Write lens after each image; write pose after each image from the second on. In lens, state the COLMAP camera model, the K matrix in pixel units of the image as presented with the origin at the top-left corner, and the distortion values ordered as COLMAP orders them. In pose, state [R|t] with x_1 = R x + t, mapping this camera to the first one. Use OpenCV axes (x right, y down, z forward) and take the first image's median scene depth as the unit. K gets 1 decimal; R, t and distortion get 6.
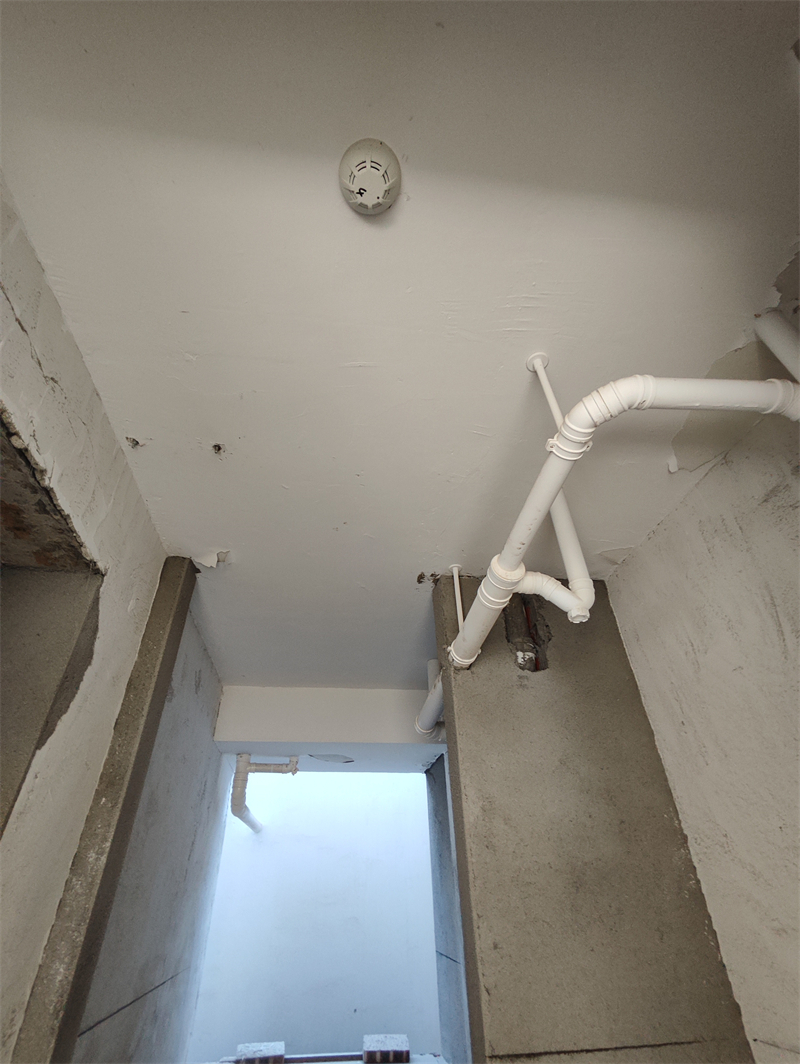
lens RADIAL K [[484.7, 0, 387.1], [0, 484.7, 532.6], [0, 0, 1]] dist [-0.004622, 0.005424]
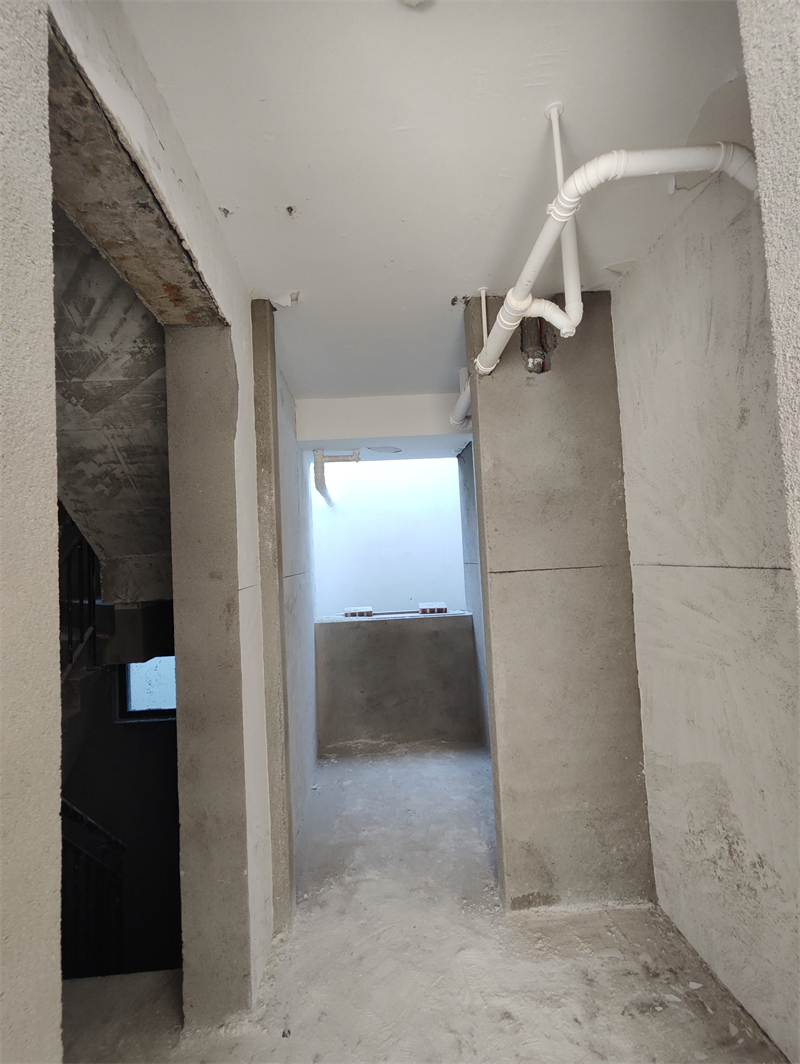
lens RADIAL K [[484.7, 0, 382.5], [0, 484.7, 534.1], [0, 0, 1]] dist [-0.004622, 0.005424]
pose [[0.995486, -0.039082, -0.086487, -0.035826], [0.080506, 0.830323, 0.551437, -0.139717], [0.050261, -0.555910, 0.829721, -0.453869]]
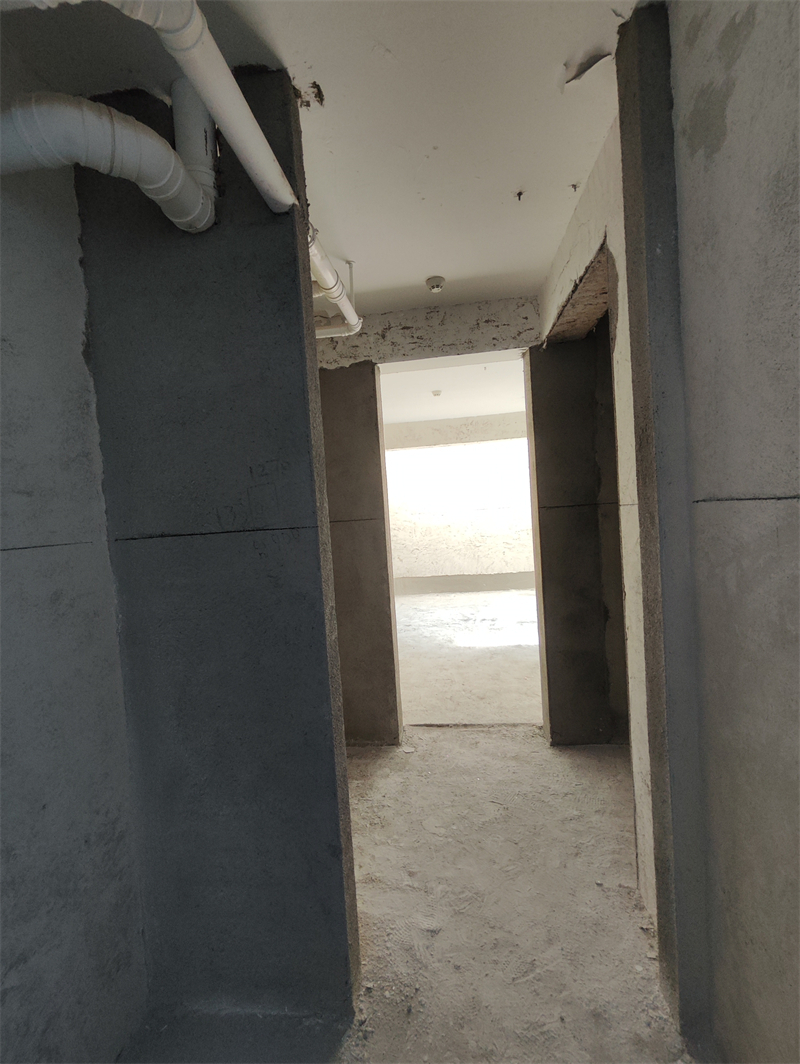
lens RADIAL K [[484.7, 0, 383.5], [0, 484.7, 532.8], [0, 0, 1]] dist [-0.004622, 0.005424]
pose [[-0.964911, 0.076442, 0.251203, -0.247911], [-0.075612, 0.835272, -0.544614, 1.474311], [-0.251454, -0.544498, -0.800183, 1.661175]]
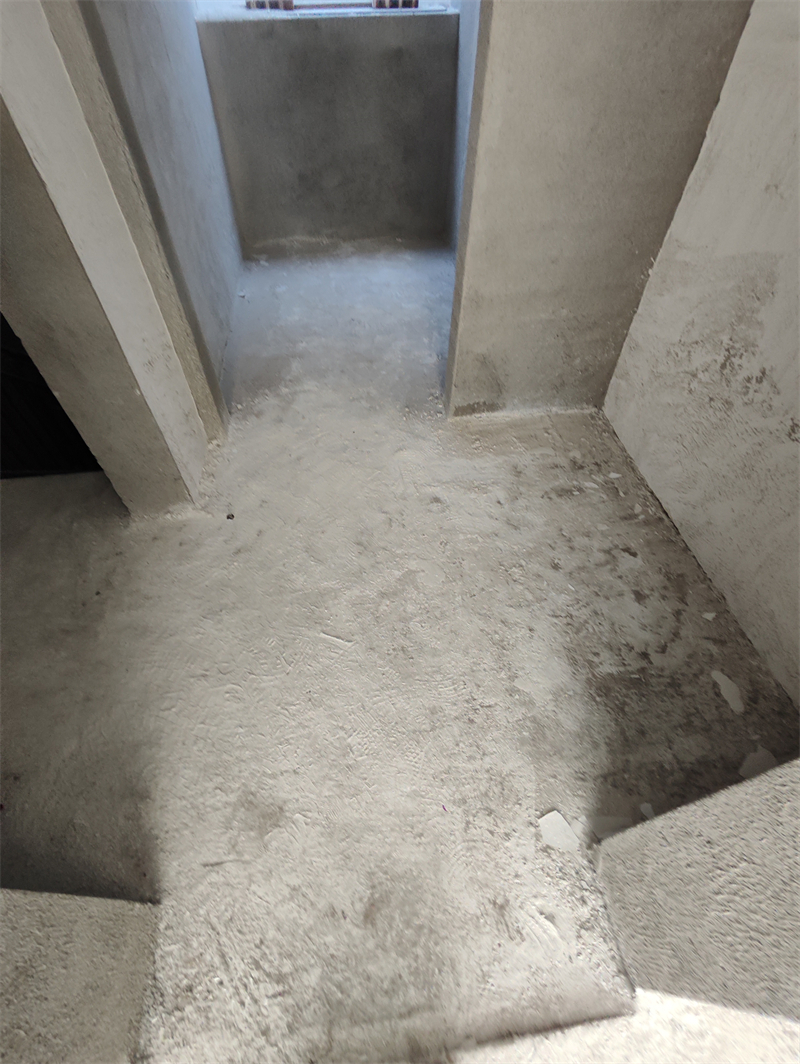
lens RADIAL K [[484.7, 0, 388.0], [0, 484.7, 533.7], [0, 0, 1]] dist [-0.004622, 0.005424]
pose [[0.999930, 0.010195, -0.006070, 0.001401], [0.005542, 0.051070, 0.998680, 0.249372], [0.010492, -0.998643, 0.051010, -0.263597]]
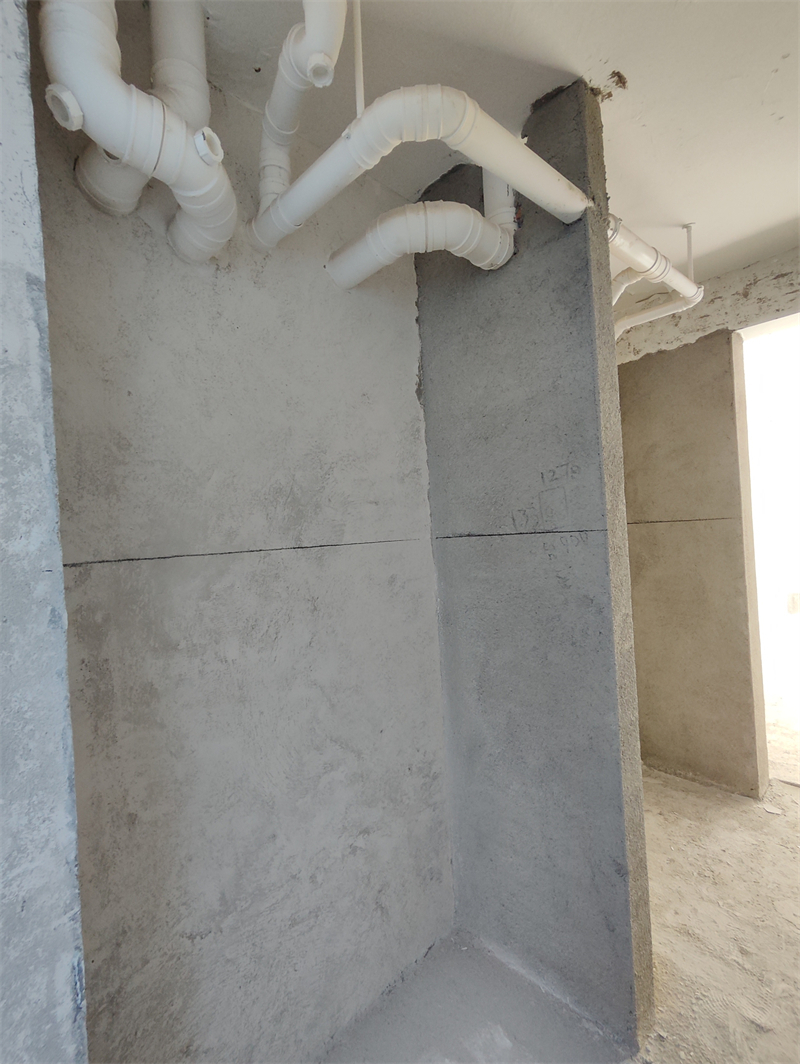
lens RADIAL K [[484.7, 0, 384.4], [0, 484.7, 533.2], [0, 0, 1]] dist [-0.004622, 0.005424]
pose [[-0.577732, 0.055424, 0.814342, -0.403217], [-0.422084, 0.833654, -0.356184, 1.472045], [-0.698621, -0.549500, -0.458235, 1.659714]]
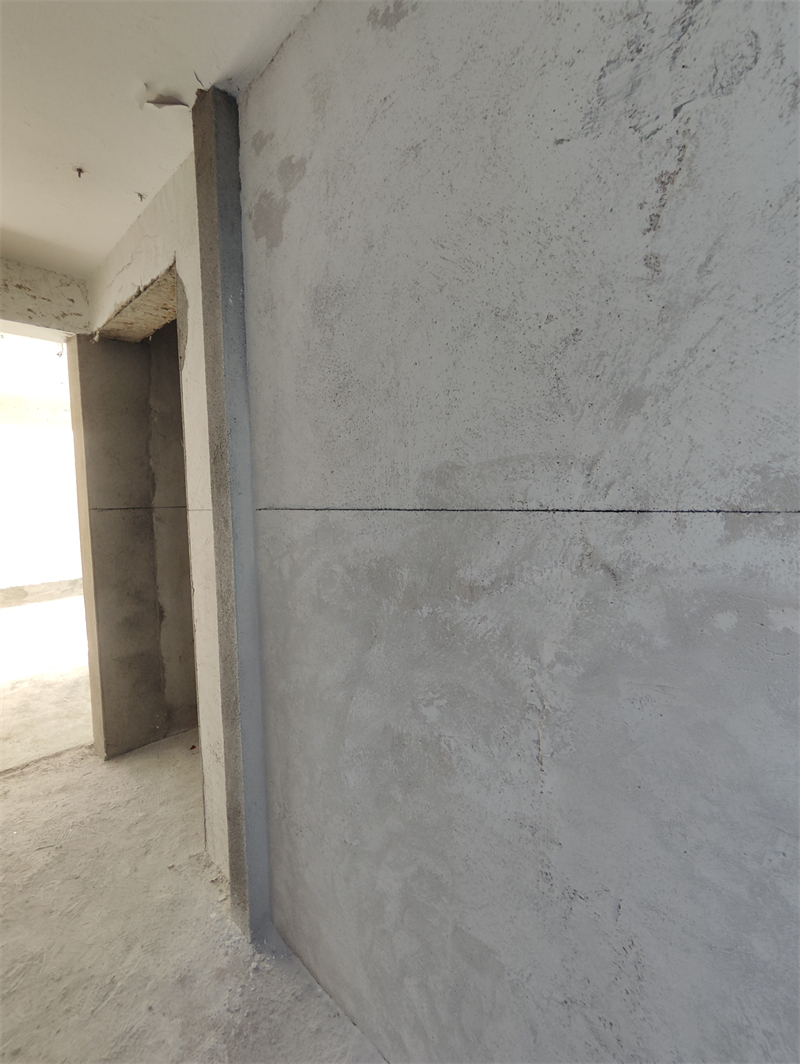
lens RADIAL K [[484.7, 0, 382.8], [0, 484.7, 532.9], [0, 0, 1]] dist [-0.004622, 0.005424]
pose [[-0.791103, 0.082787, -0.606054, -0.120627], [0.390946, 0.830452, -0.396876, 1.504966], [0.470443, -0.550905, -0.689339, 1.720929]]
